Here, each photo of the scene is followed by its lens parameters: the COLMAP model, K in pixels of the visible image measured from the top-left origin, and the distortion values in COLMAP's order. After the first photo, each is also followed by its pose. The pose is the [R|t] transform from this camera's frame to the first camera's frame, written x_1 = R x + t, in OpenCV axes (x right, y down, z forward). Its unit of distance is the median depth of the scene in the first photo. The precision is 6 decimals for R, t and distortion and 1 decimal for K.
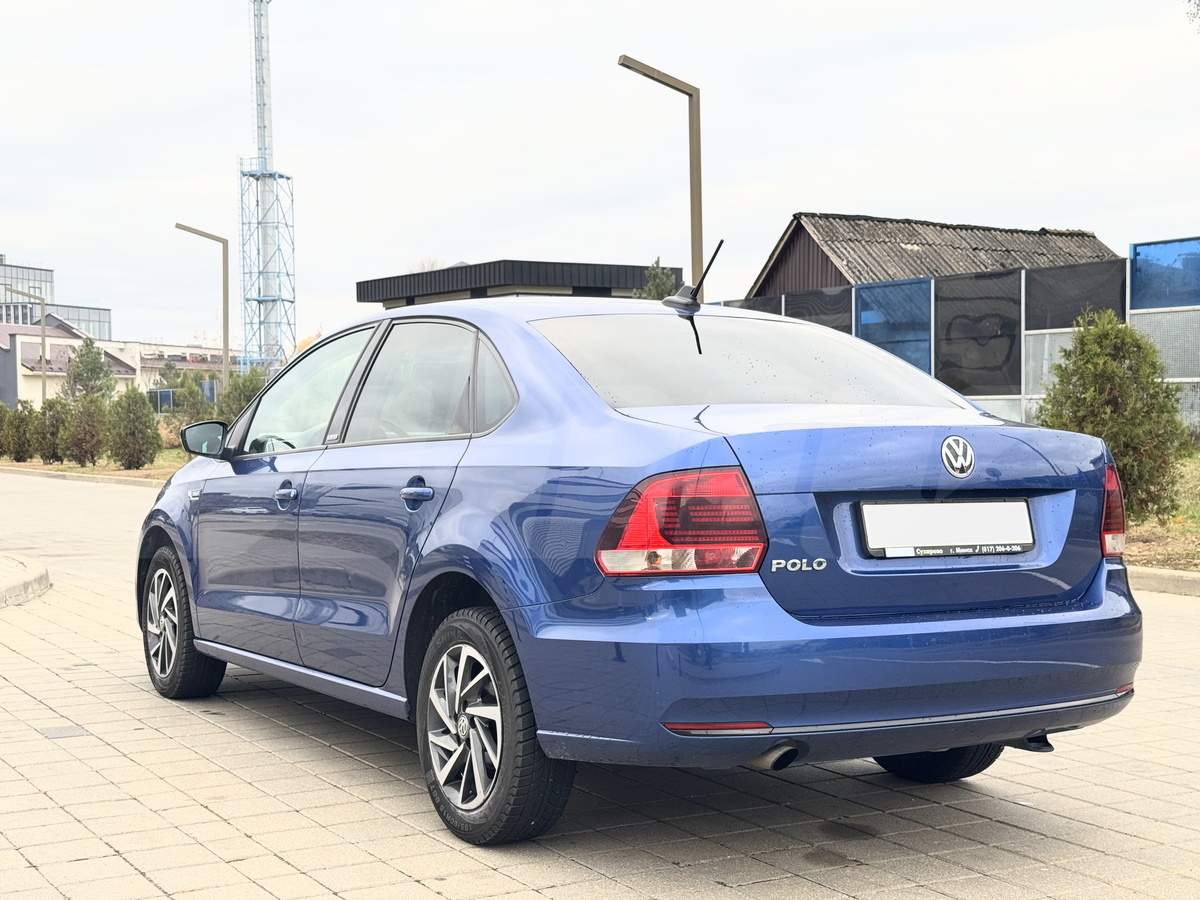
lens RADIAL K [[1669.0, 0, 596.3], [0, 1669.0, 453.8], [0, 0, 1]] dist [0.119548, 0.000000]
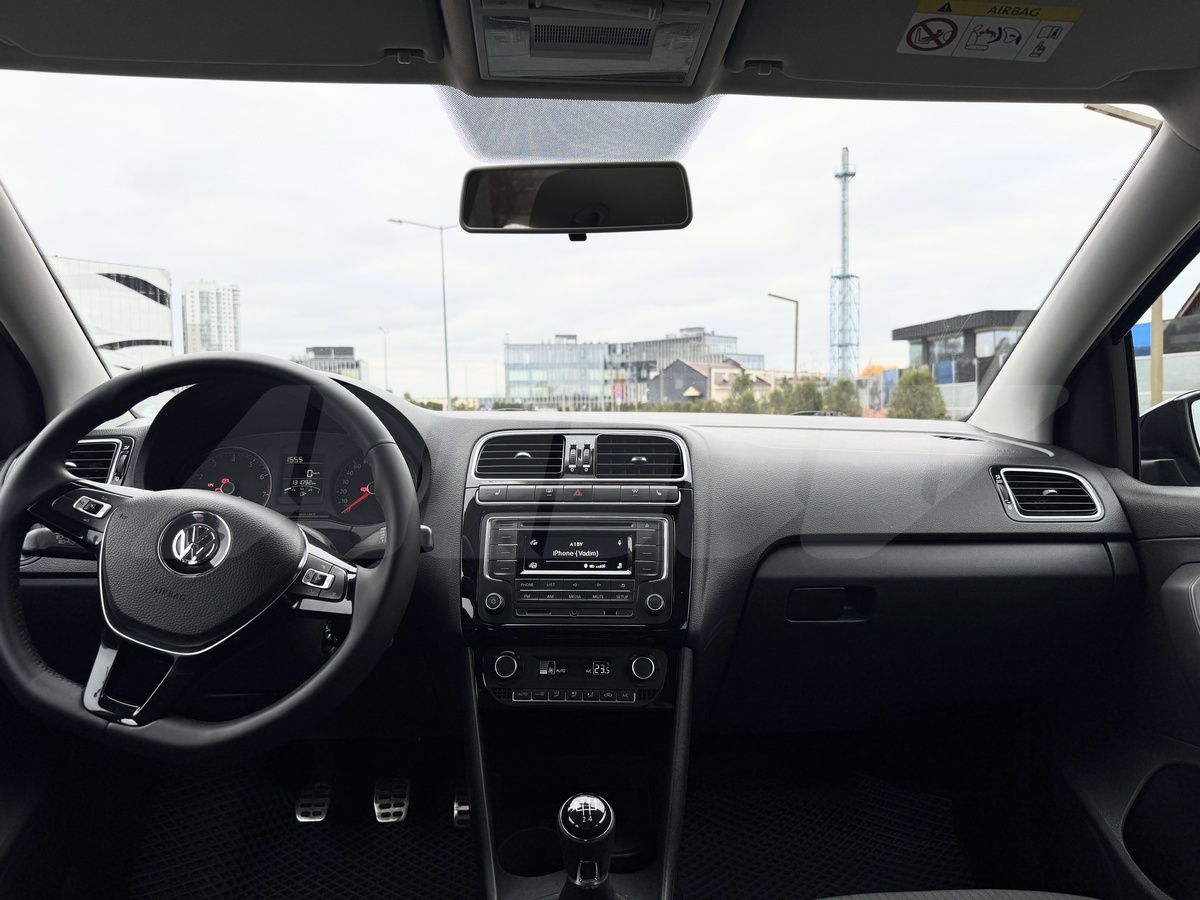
lens RADIAL K [[840.0, 0, 616.9], [0, 840.0, 463.0], [0, 0, 1]] dist [0.067352, -0.084944]
pose [[0.893554, 0.023602, -0.448336, -0.024241], [-0.005306, 0.999103, 0.042023, -0.013511], [0.448925, -0.035171, 0.892877, 1.355769]]
